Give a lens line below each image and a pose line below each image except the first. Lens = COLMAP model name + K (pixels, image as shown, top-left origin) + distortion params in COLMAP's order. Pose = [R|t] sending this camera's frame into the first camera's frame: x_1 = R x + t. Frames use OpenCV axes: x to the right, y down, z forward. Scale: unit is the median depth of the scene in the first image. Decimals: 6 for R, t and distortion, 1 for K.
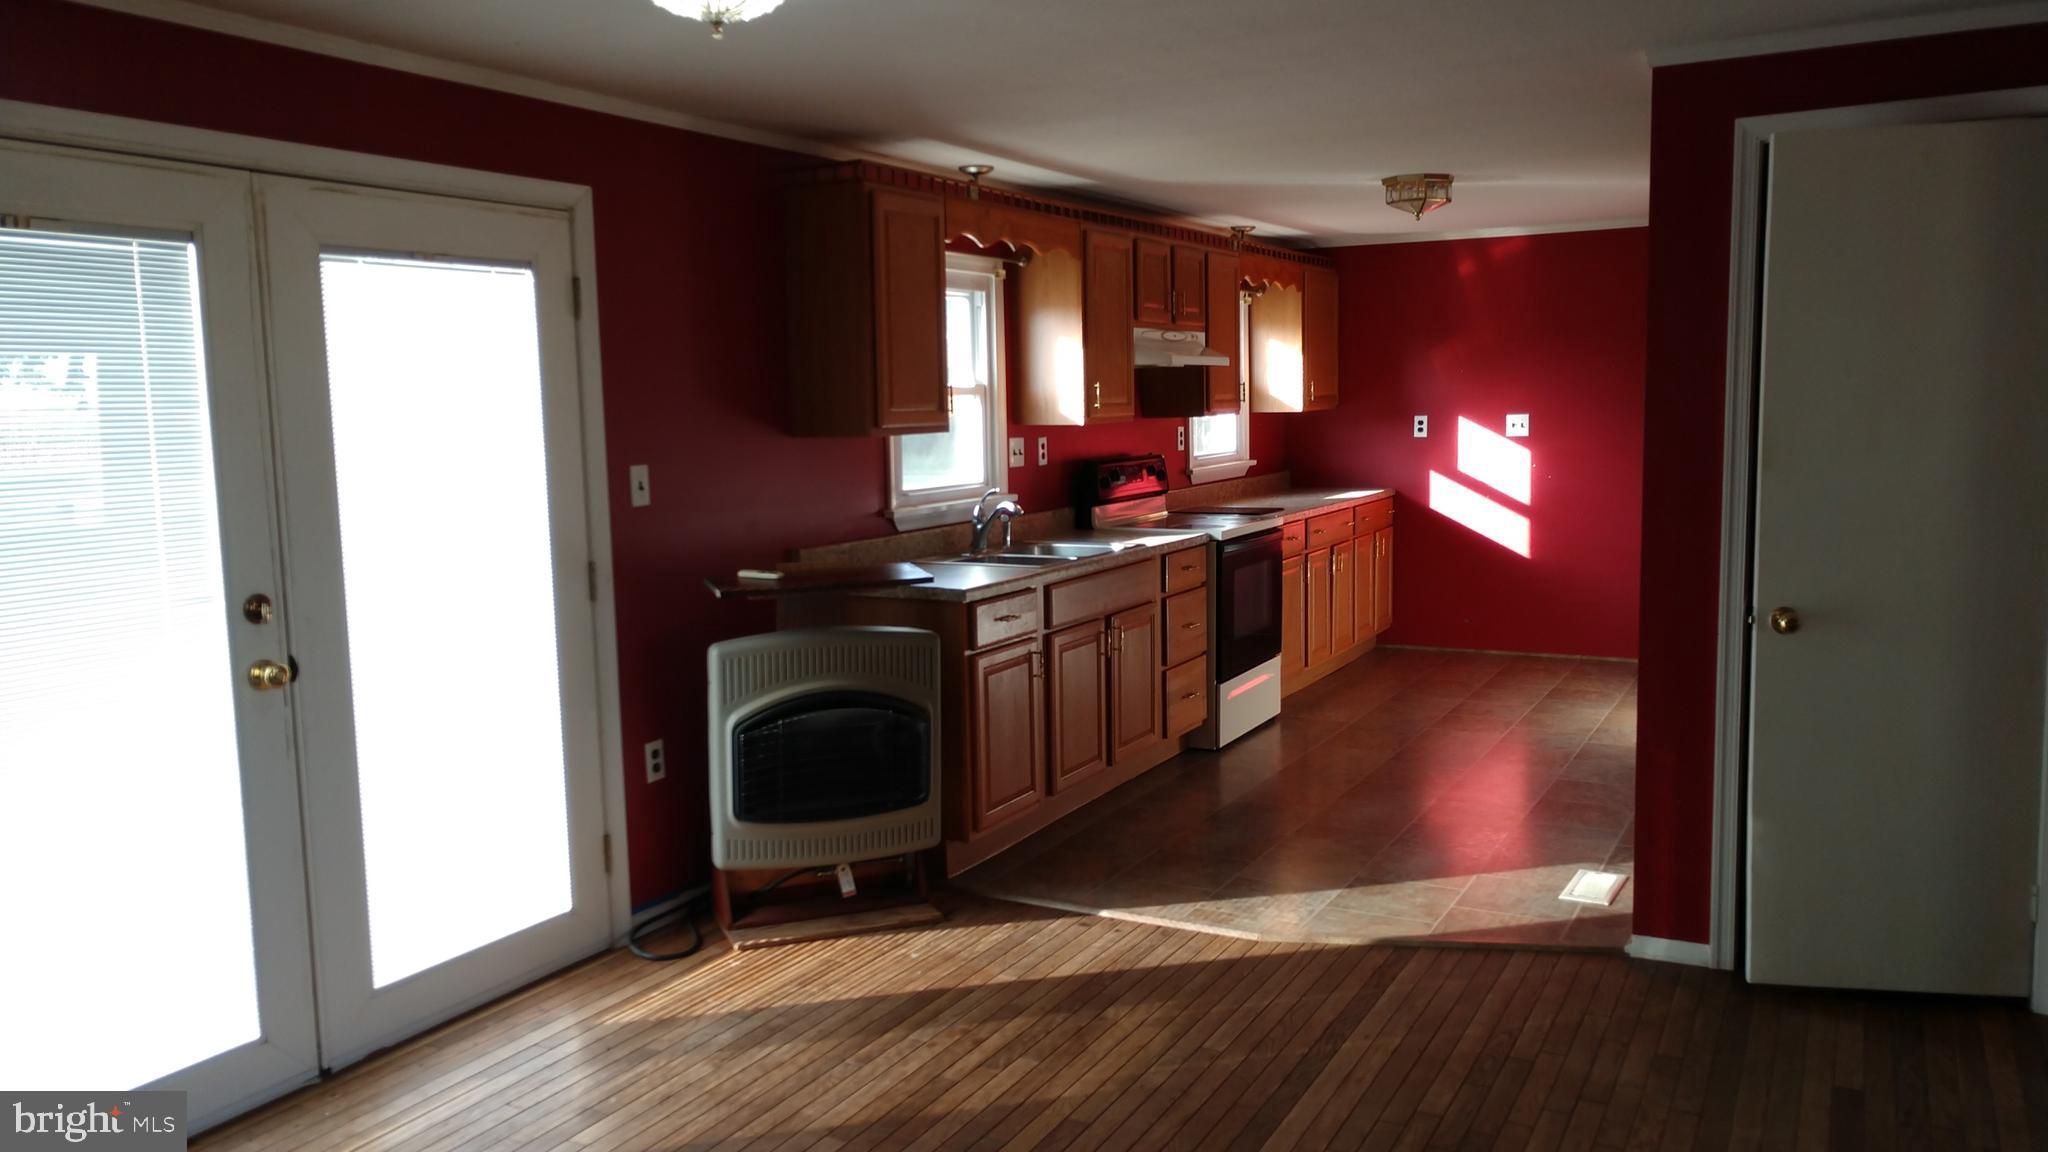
lens RADIAL K [[1557.8, 0, 1026.9], [0, 1557.8, 595.7], [0, 0, 1]] dist [0.010756, 0.026198]
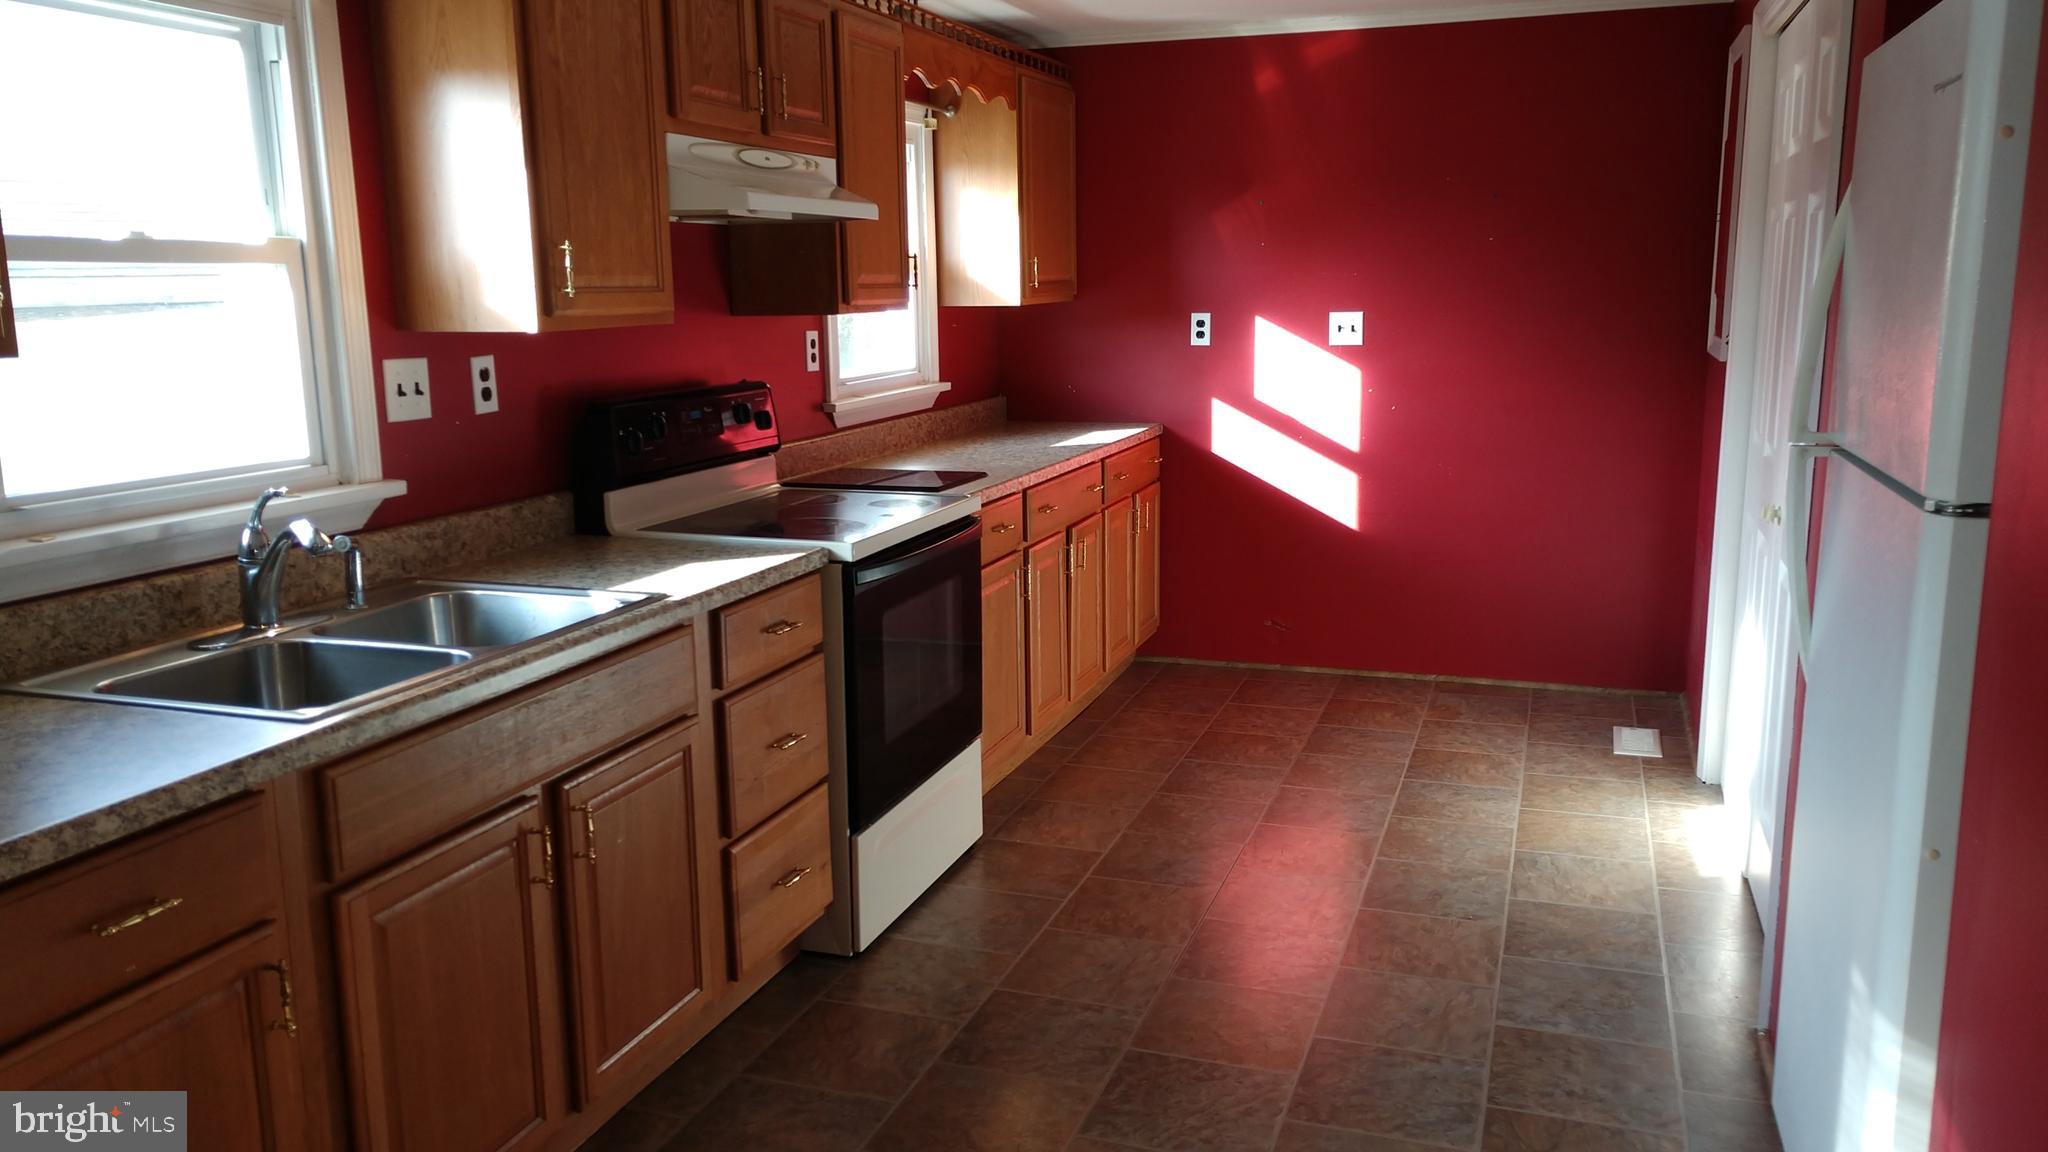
lens RADIAL K [[1557.8, 0, 1014.6], [0, 1557.8, 585.2], [0, 0, 1]] dist [0.010756, 0.026198]
pose [[0.987961, -0.021728, 0.153170, 0.088263], [0.012259, 0.997970, 0.062499, -0.052416], [-0.154217, -0.059869, 0.986221, 0.435974]]
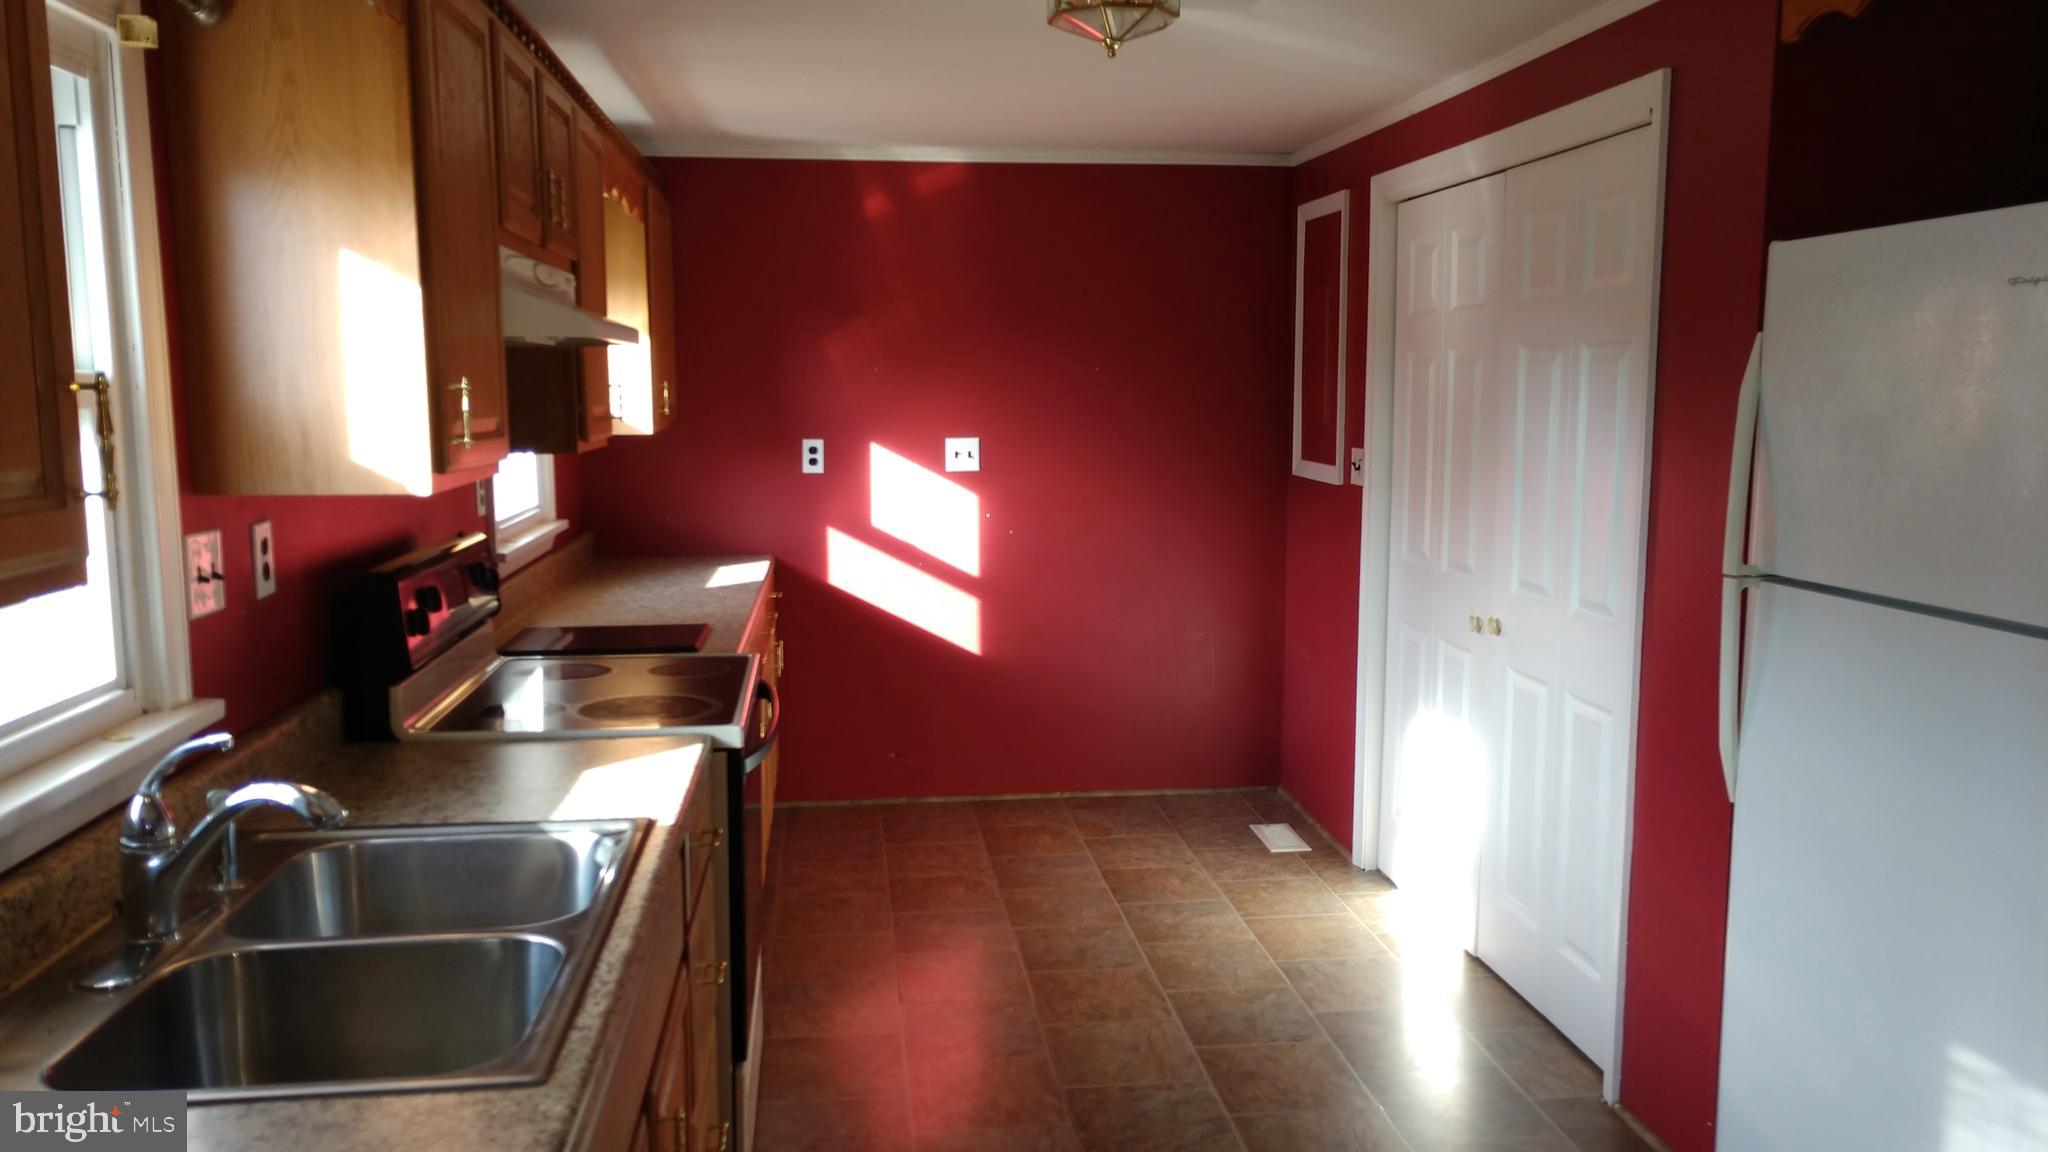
lens RADIAL K [[1557.8, 0, 1011.8], [0, 1557.8, 588.1], [0, 0, 1]] dist [0.010756, 0.026198]
pose [[0.820651, -0.057350, 0.568545, -0.050006], [0.060116, 0.998095, 0.013906, -0.072170], [-0.568259, 0.022767, 0.822535, 0.532594]]
